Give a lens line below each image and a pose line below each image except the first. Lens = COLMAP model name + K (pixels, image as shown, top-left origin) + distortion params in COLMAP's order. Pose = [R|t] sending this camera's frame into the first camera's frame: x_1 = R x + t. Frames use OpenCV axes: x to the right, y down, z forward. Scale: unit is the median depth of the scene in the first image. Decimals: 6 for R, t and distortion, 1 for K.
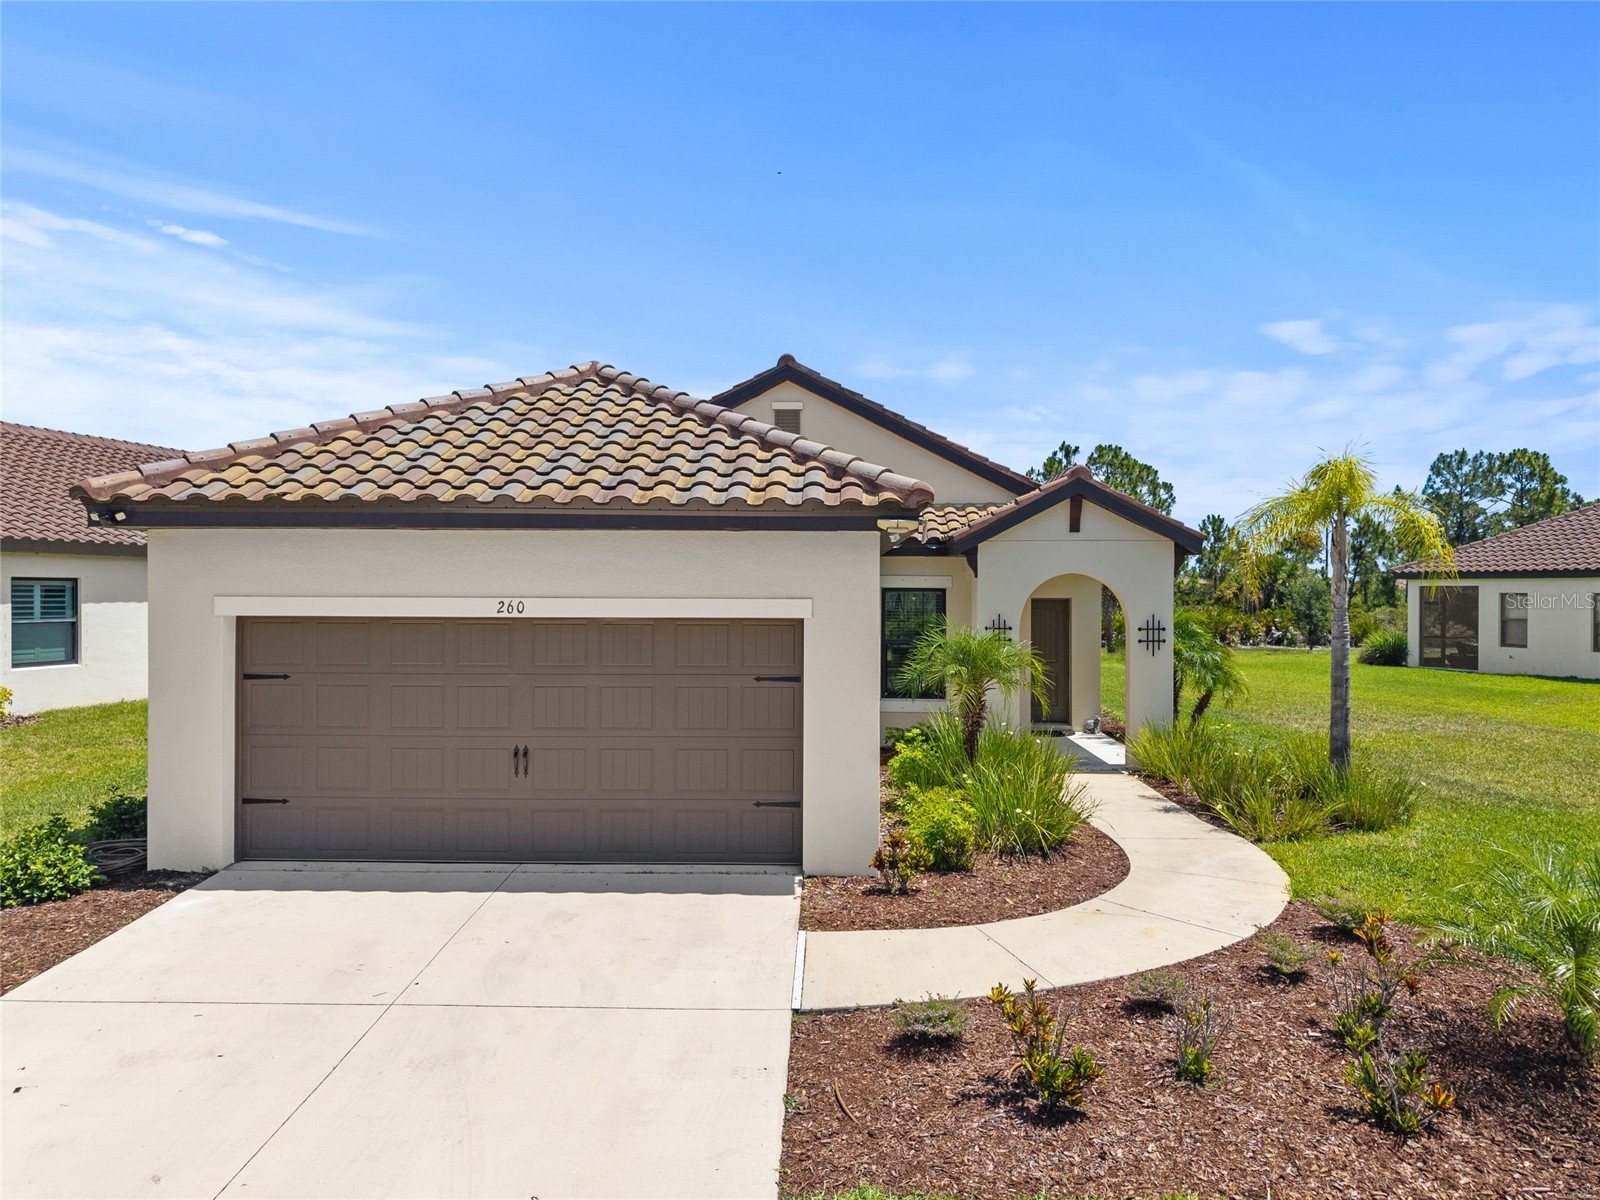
lens RADIAL K [[1075.2, 0, 802.3], [0, 1075.2, 605.2], [0, 0, 1]] dist [0.037705, -0.045263]
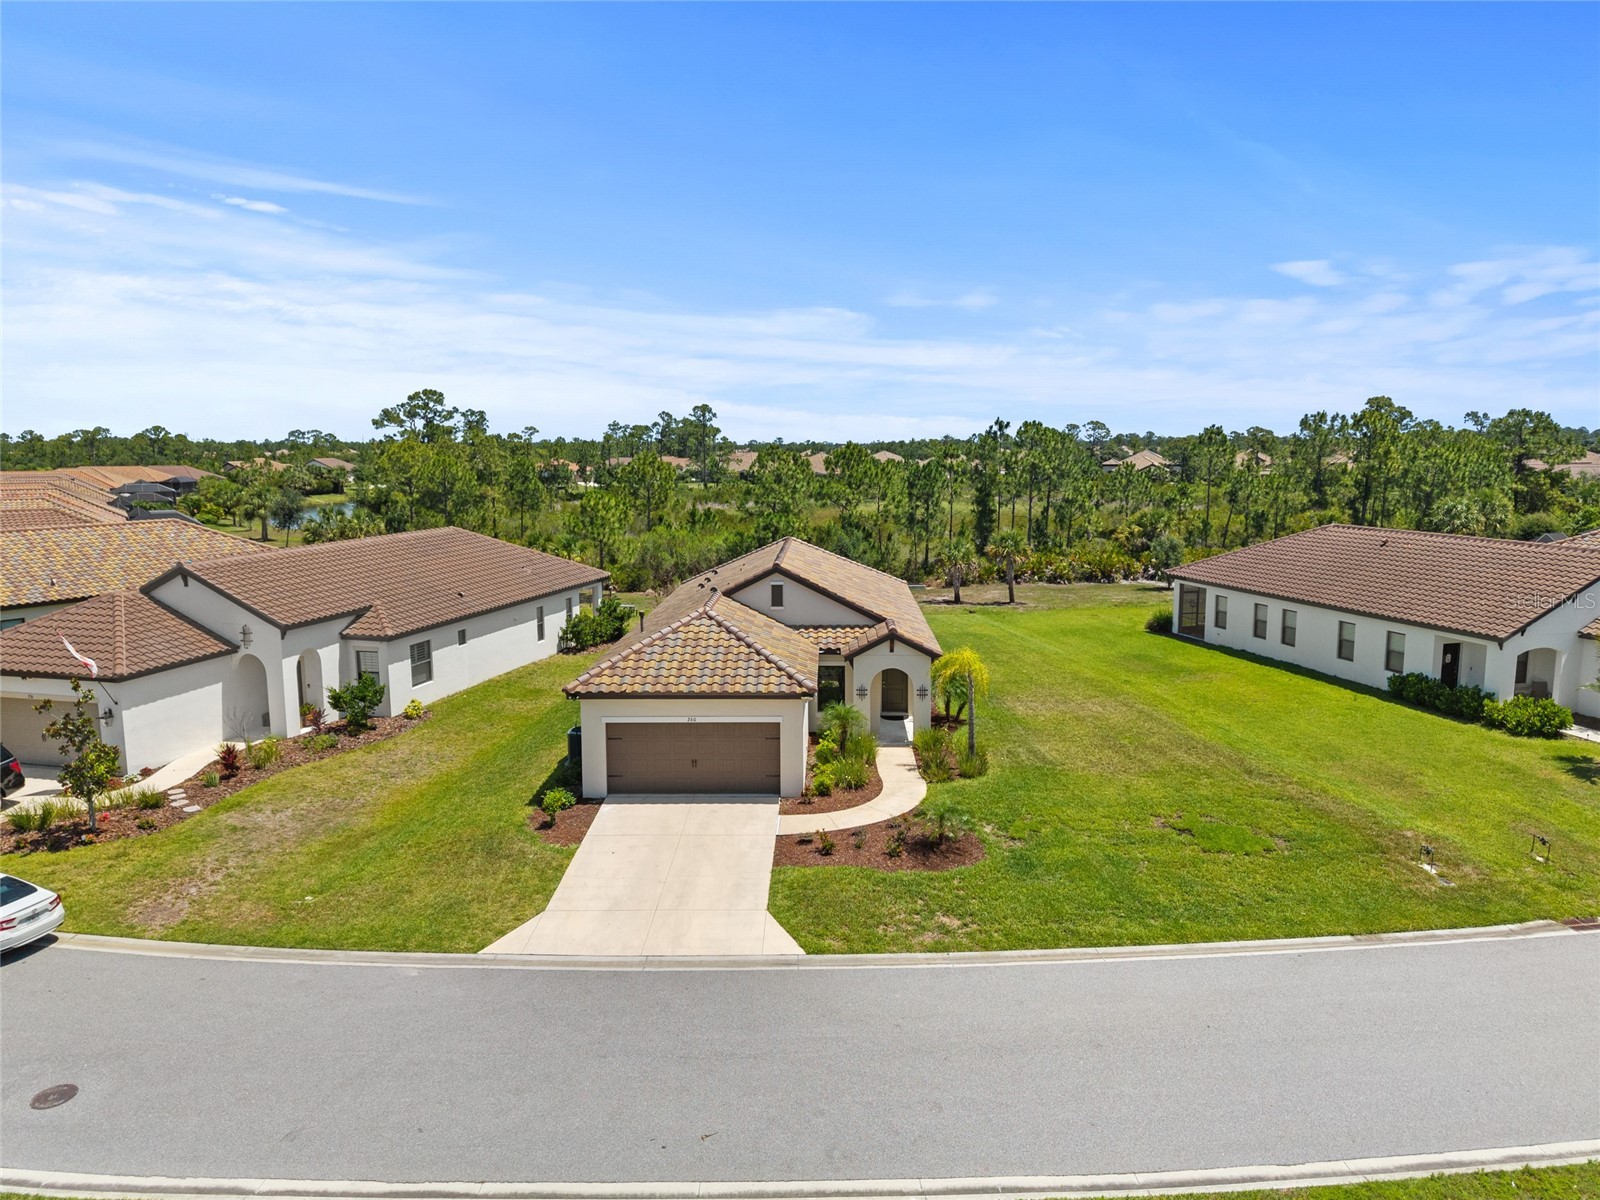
lens RADIAL K [[1075.2, 0, 807.1], [0, 1075.2, 598.6], [0, 0, 1]] dist [0.037705, -0.045263]
pose [[0.999966, -0.007566, 0.003367, 0.074064], [0.007077, 0.991866, 0.127093, -0.760358], [-0.004301, -0.127065, 0.991885, -2.160503]]
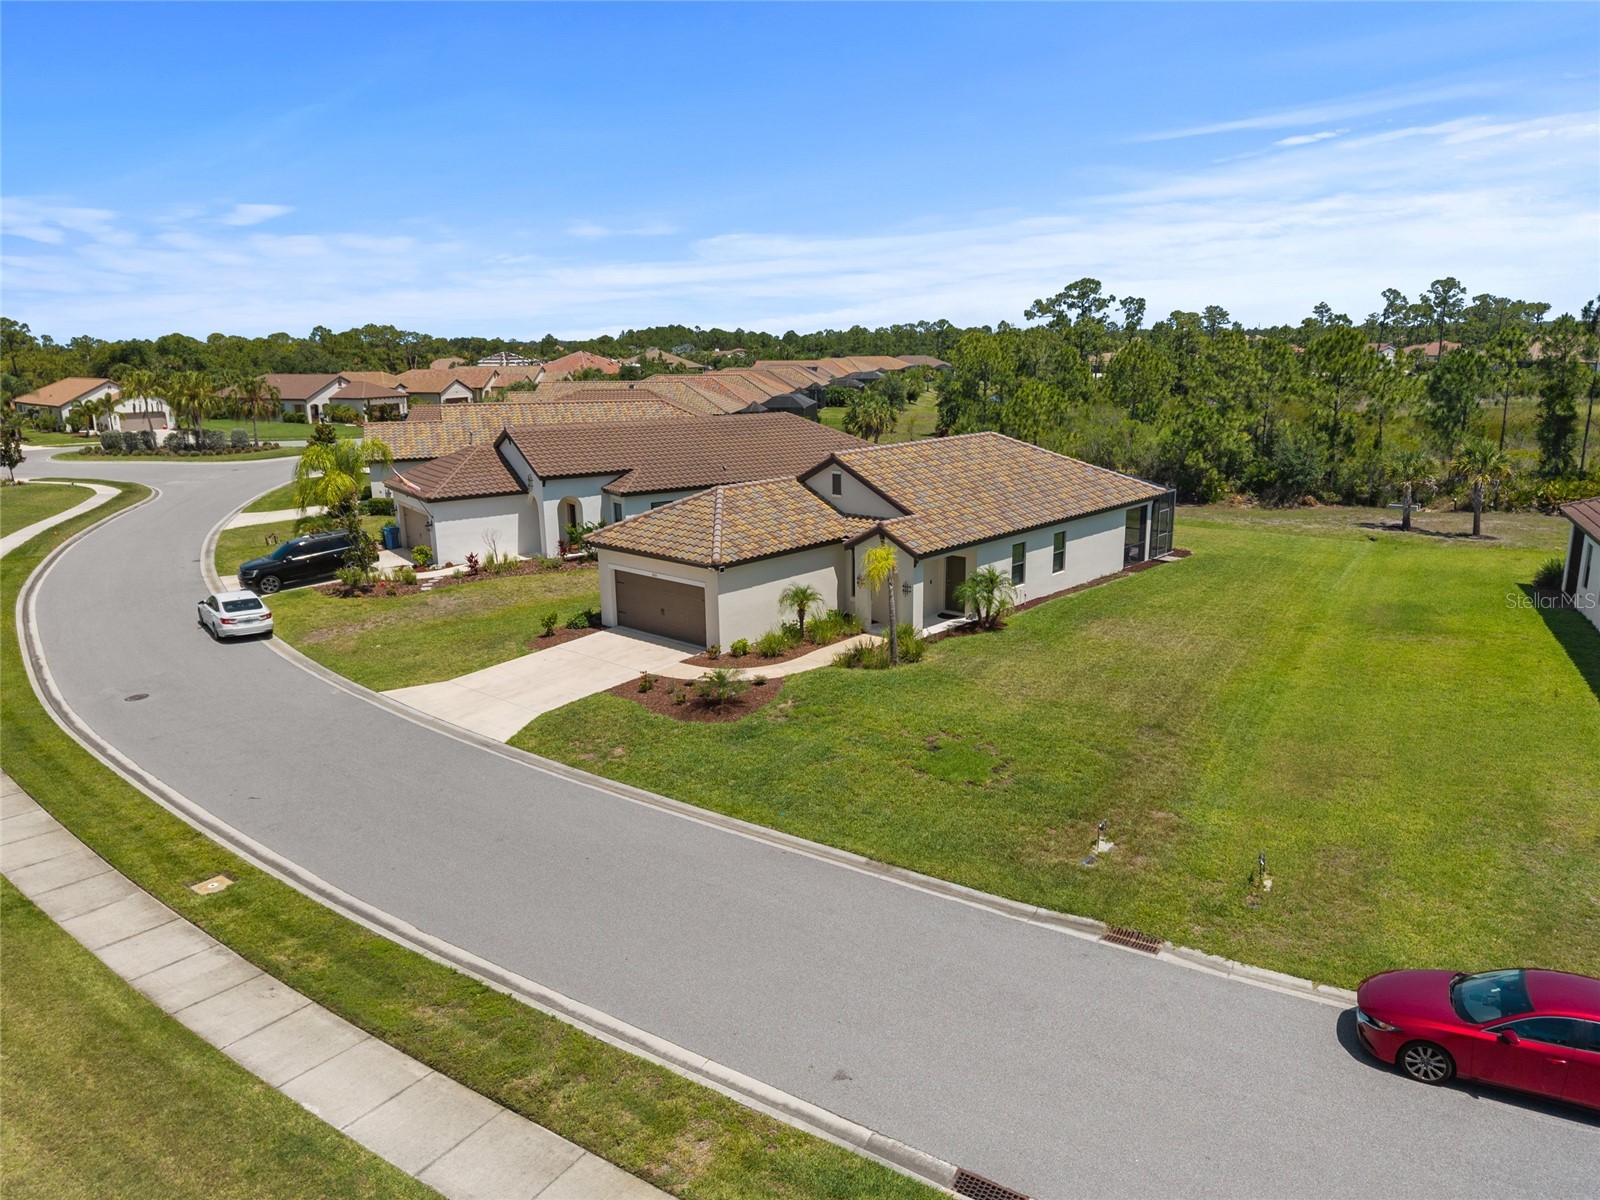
lens RADIAL K [[1075.2, 0, 805.0], [0, 1075.2, 617.0], [0, 0, 1]] dist [0.037705, -0.045263]
pose [[0.759880, 0.148510, -0.632872, 2.649442], [0.007596, 0.971459, 0.237085, -0.771958], [0.650019, -0.184963, 0.737065, -1.579265]]
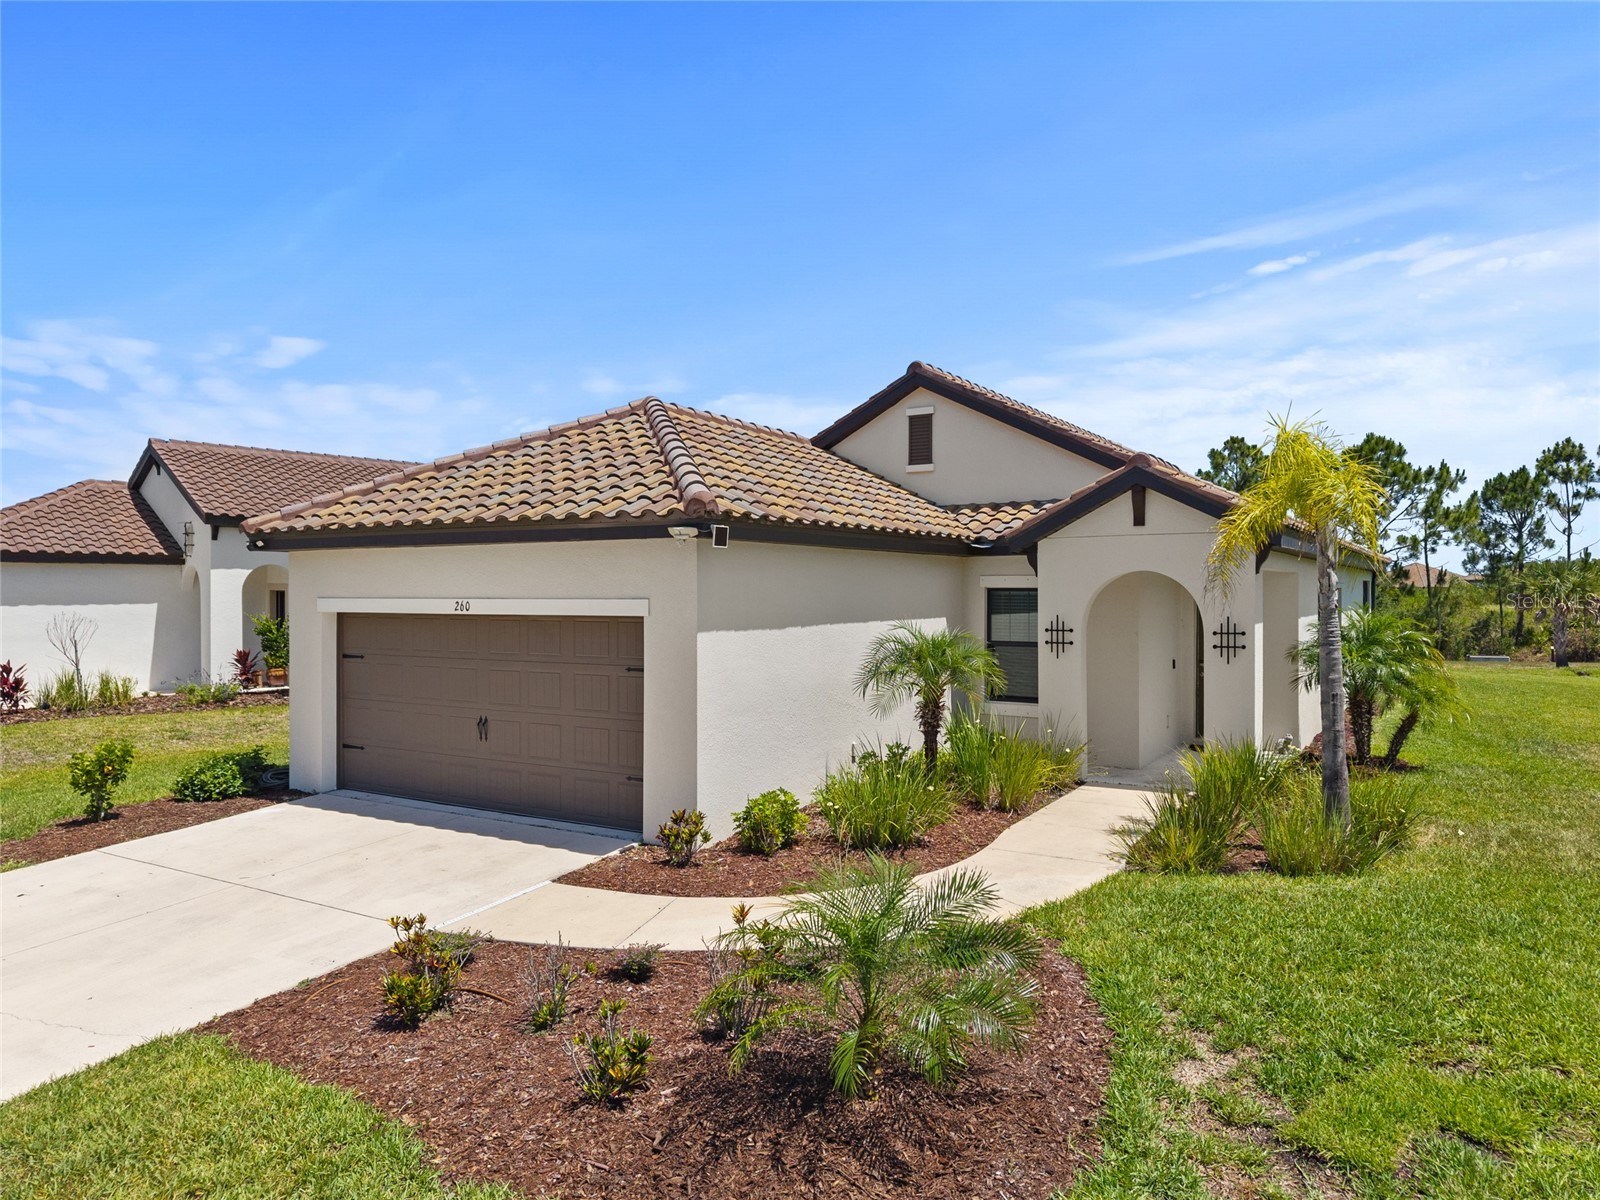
lens RADIAL K [[1075.2, 0, 796.3], [0, 1075.2, 592.5], [0, 0, 1]] dist [0.037705, -0.045263]
pose [[0.864383, -0.004224, -0.502816, 0.692095], [-0.002008, 0.999928, -0.011852, 0.000028], [0.502830, 0.011254, 0.864312, 0.093549]]
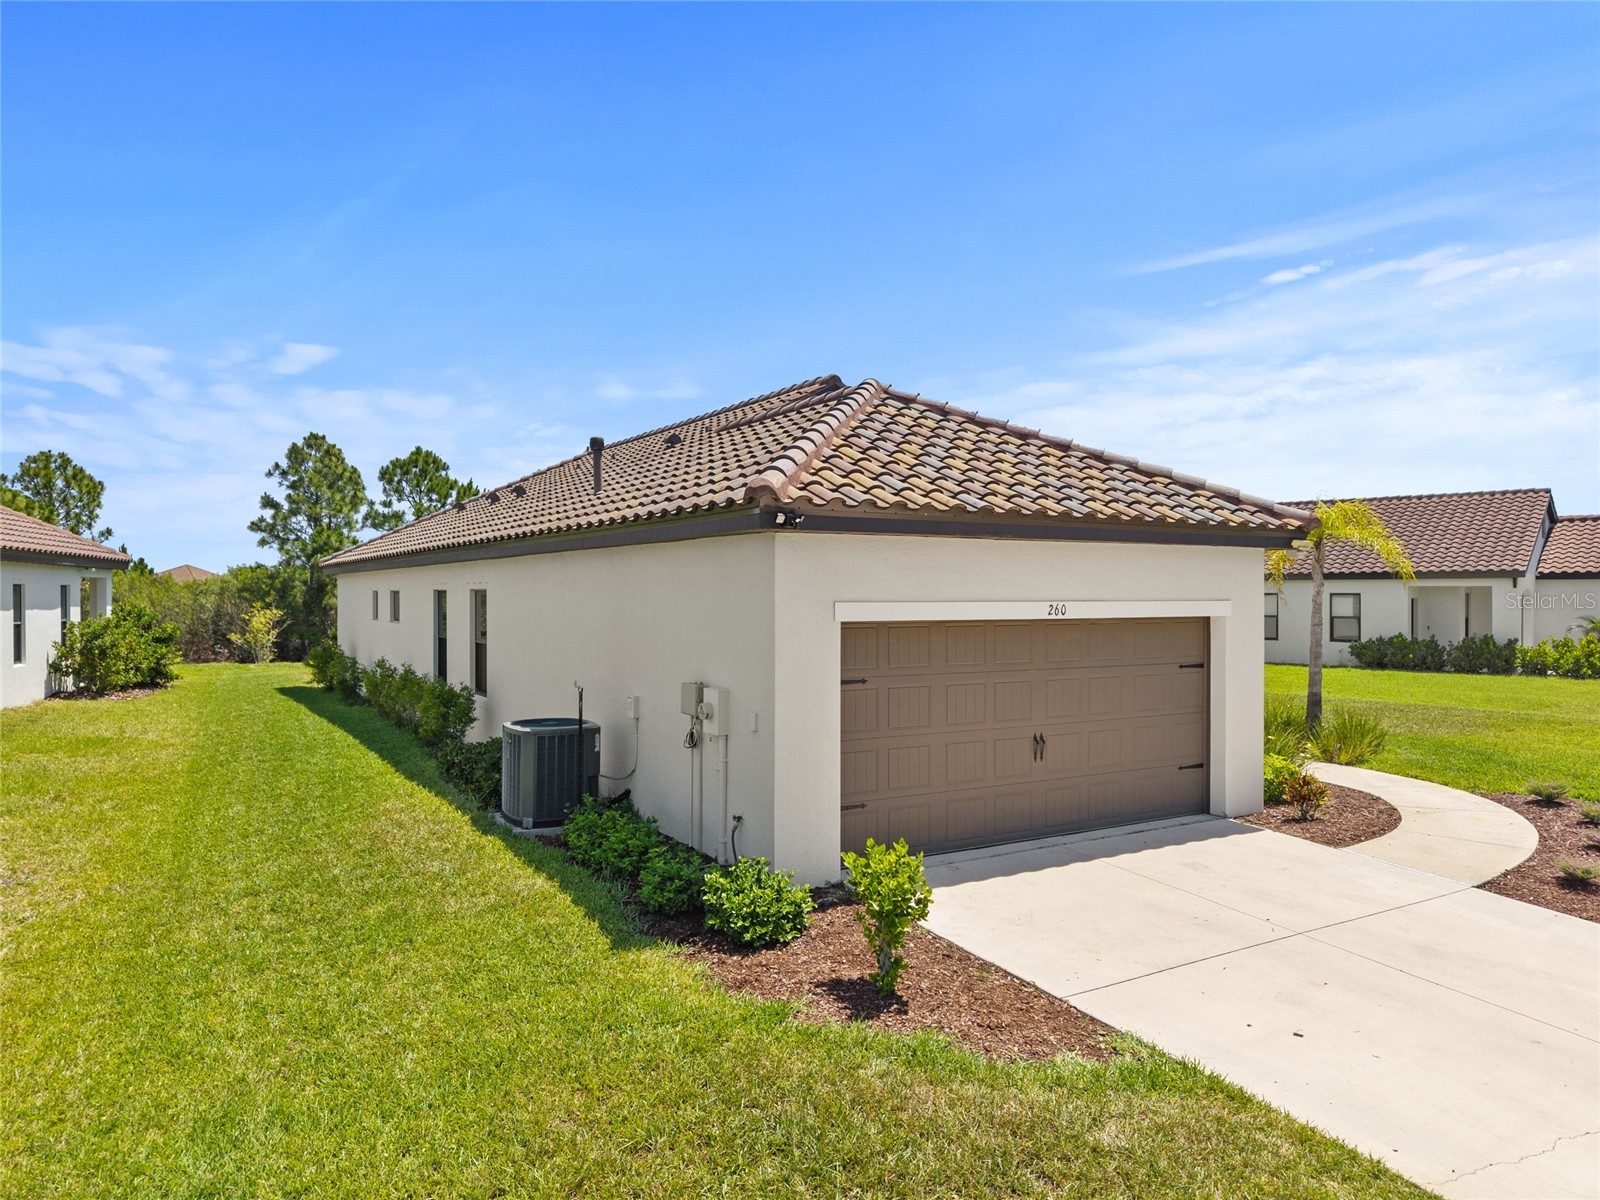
lens RADIAL K [[1075.2, 0, 794.5], [0, 1075.2, 600.4], [0, 0, 1]] dist [0.037705, -0.045263]
pose [[0.838056, -0.006610, 0.545544, -1.083745], [0.008966, 0.999958, -0.001657, -0.008537], [-0.545510, 0.006279, 0.838081, 0.199113]]
